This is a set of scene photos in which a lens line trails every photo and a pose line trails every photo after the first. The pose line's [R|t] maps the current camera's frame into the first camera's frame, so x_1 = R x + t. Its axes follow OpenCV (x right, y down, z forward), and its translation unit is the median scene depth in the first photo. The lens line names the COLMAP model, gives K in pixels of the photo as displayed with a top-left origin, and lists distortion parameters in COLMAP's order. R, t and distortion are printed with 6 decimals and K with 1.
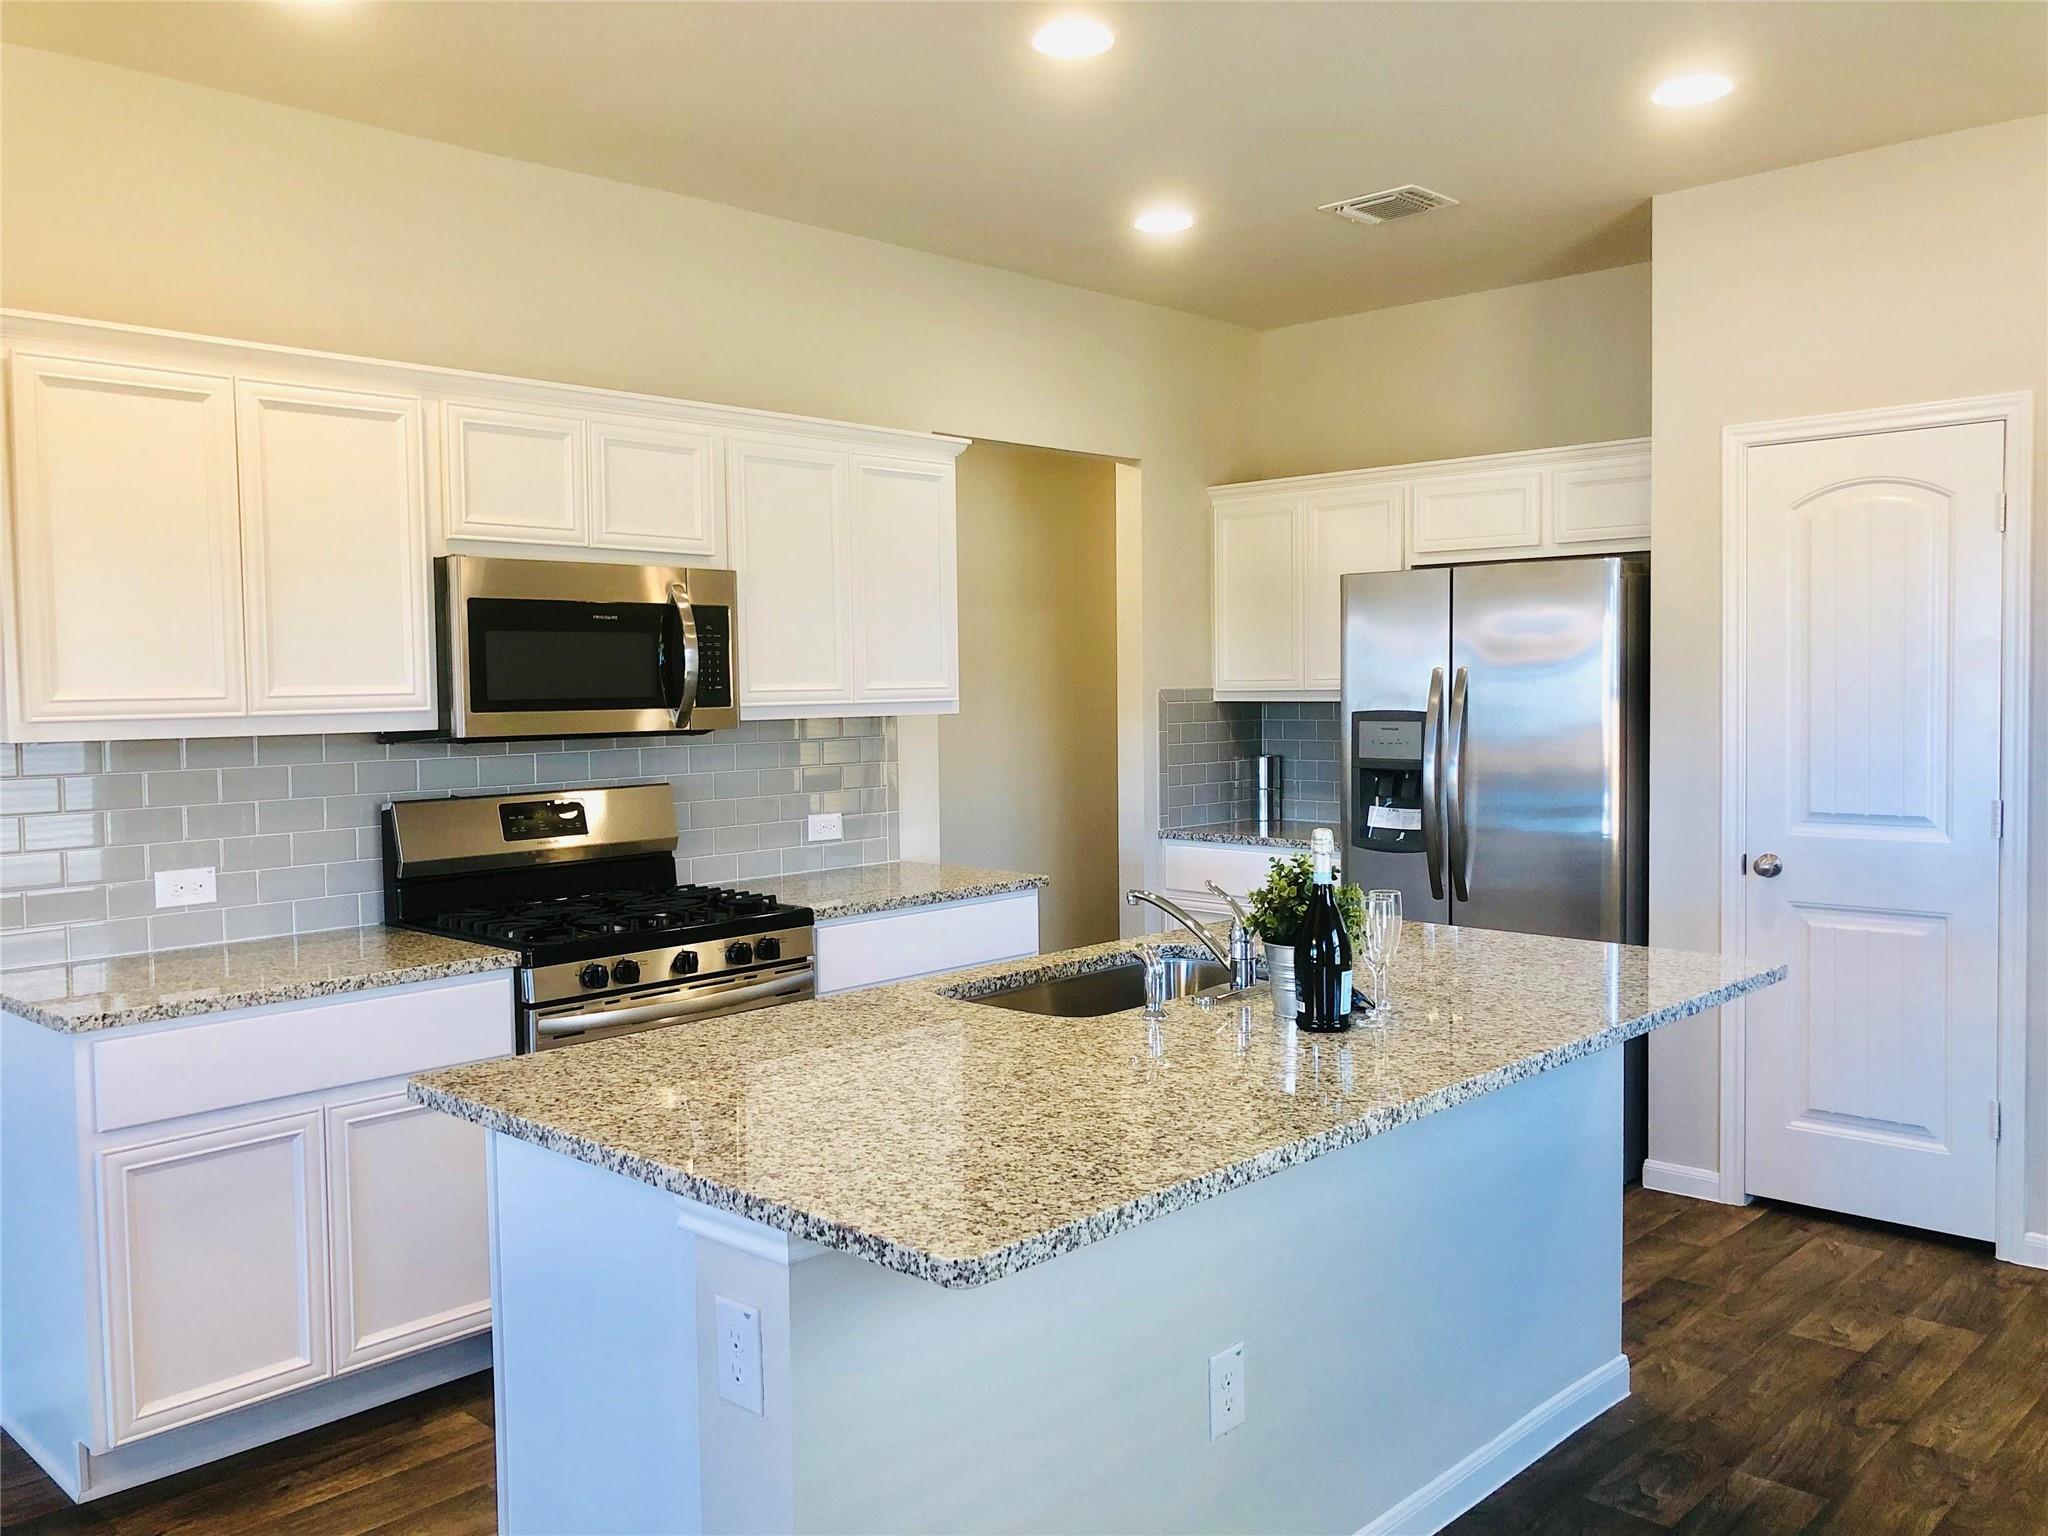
lens RADIAL K [[1679.0, 0, 1029.2], [0, 1679.0, 755.7], [0, 0, 1]] dist [0.013547, 0.003077]
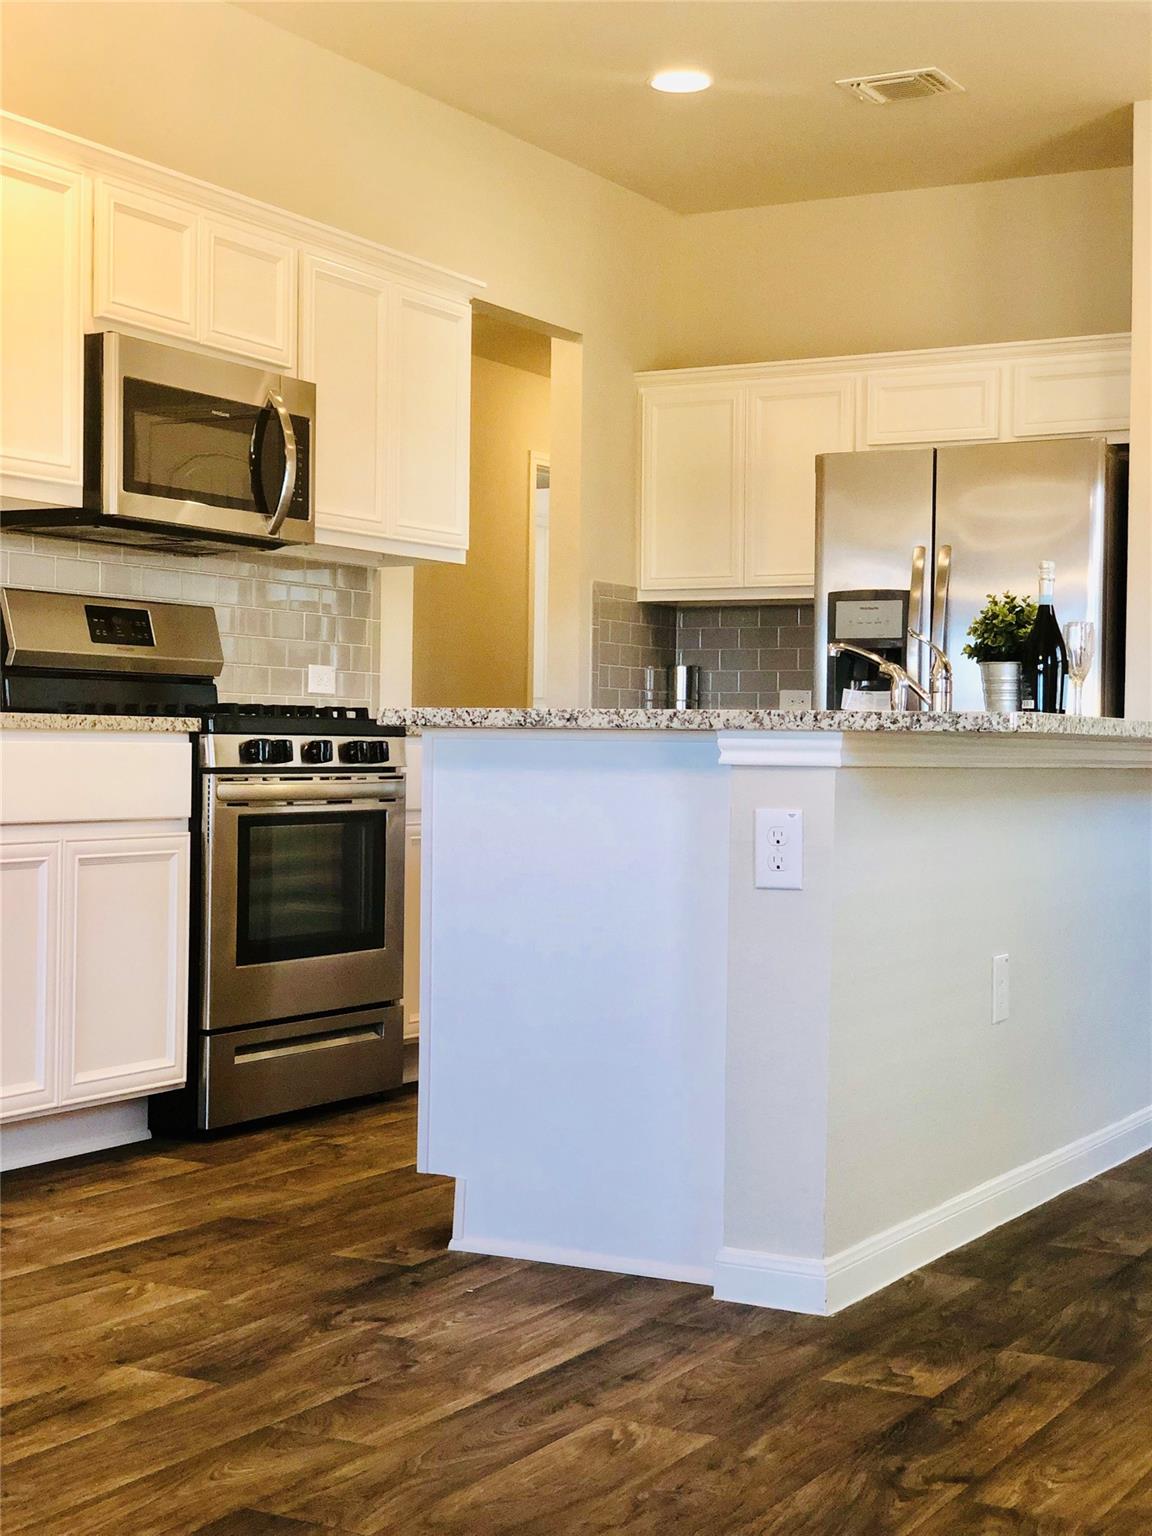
lens RADIAL K [[2328.7, 0, 572.9], [0, 2328.7, 766.3], [0, 0, 1]] dist [0.042939, 0.000000]
pose [[0.967408, 0.025591, 0.251926, -0.368141], [-0.015405, 0.998985, -0.042323, 0.169485], [-0.252753, 0.037062, 0.966821, -0.353297]]
